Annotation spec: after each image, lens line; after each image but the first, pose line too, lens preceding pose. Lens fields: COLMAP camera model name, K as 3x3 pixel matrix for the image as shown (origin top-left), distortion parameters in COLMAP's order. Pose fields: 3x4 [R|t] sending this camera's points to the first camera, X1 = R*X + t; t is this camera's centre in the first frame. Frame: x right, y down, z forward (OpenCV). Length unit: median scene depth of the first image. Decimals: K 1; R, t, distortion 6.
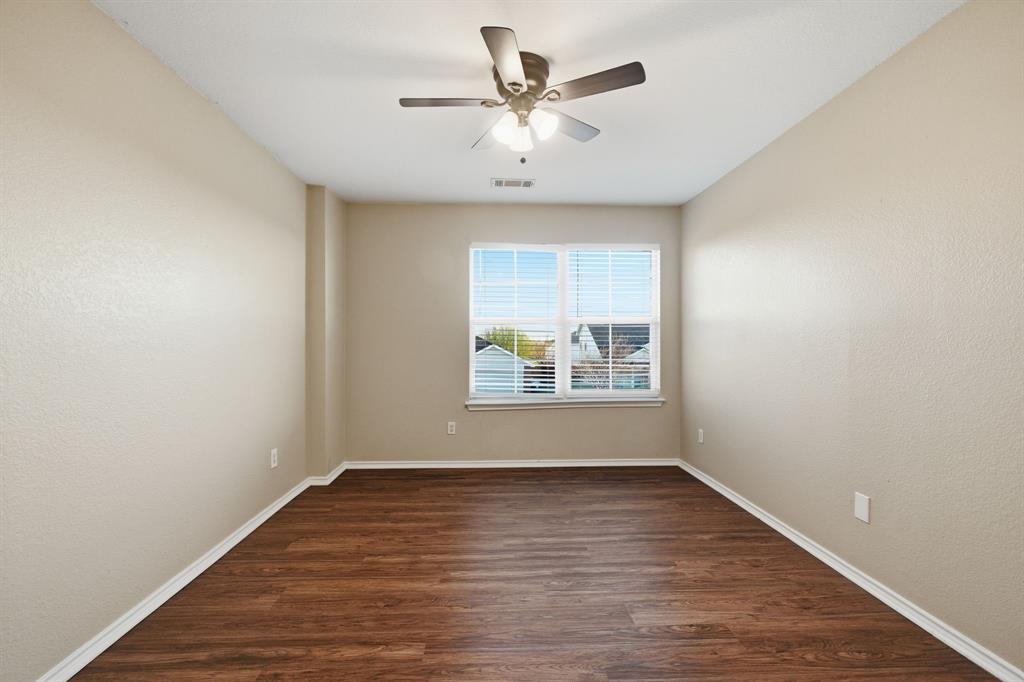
lens RADIAL K [[447.5, 0, 506.3], [0, 447.5, 343.3], [0, 0, 1]] dist [0.000311, -0.000122]
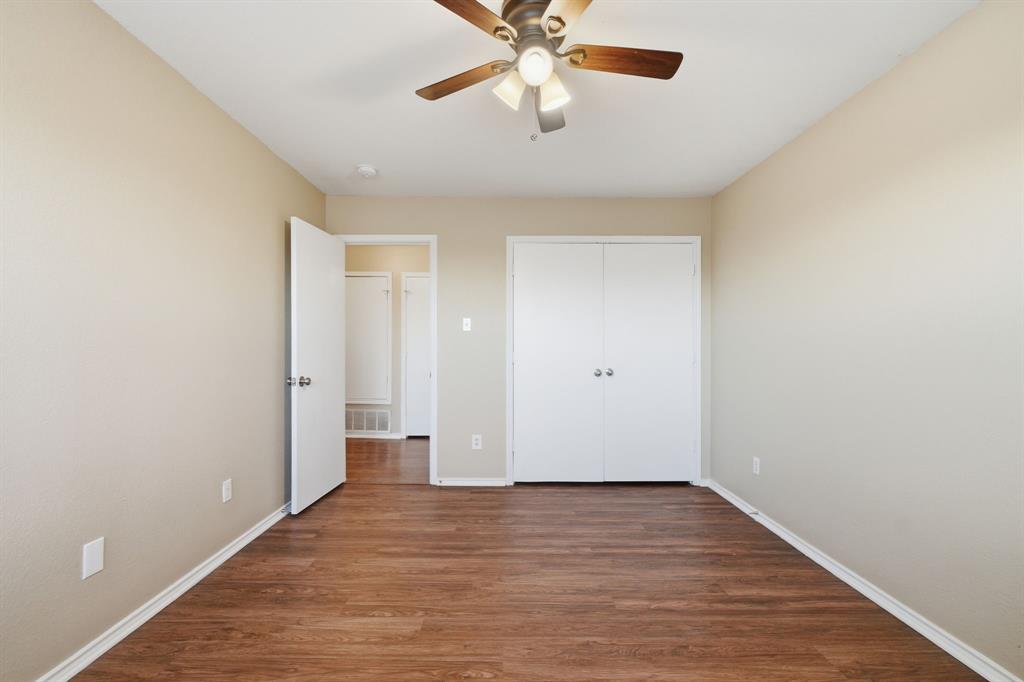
lens RADIAL K [[447.5, 0, 506.3], [0, 447.5, 343.3], [0, 0, 1]] dist [0.000311, -0.000122]
pose [[-0.999366, -0.005000, 0.035237, 0.057068], [-0.005224, 0.999967, -0.006284, -0.005092], [-0.035204, -0.006464, -0.999359, 1.865597]]
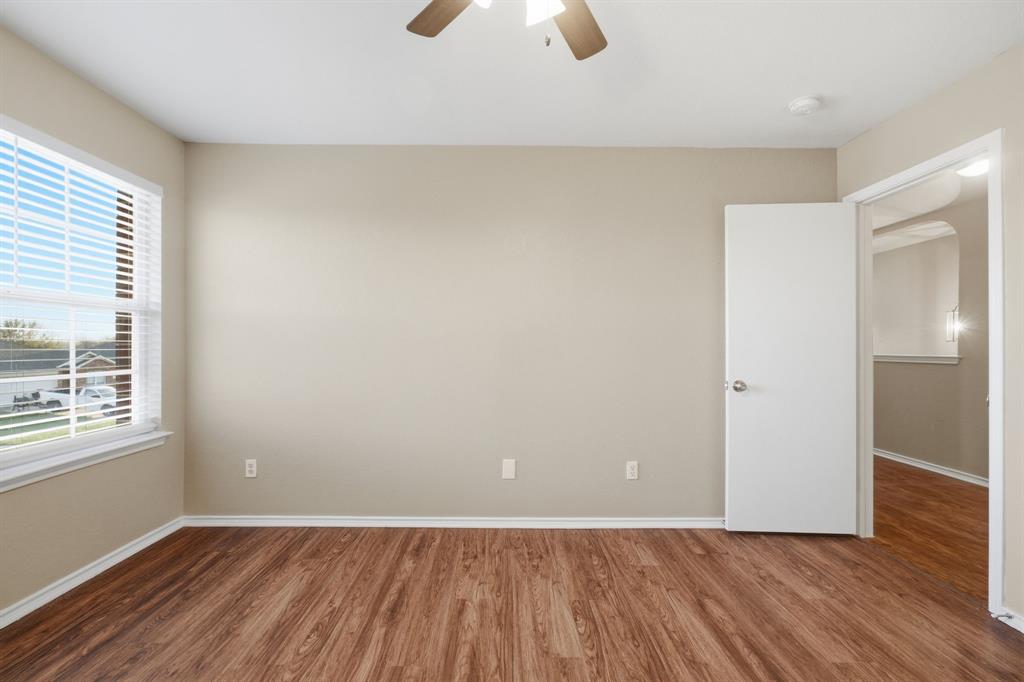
lens RADIAL K [[447.5, 0, 506.3], [0, 447.5, 343.3], [0, 0, 1]] dist [0.000311, -0.000122]
pose [[0.023732, 0.003739, 0.999711, -0.574395], [-0.003708, 0.999986, -0.003652, -0.004060], [-0.999711, -0.003620, 0.023745, 1.038541]]
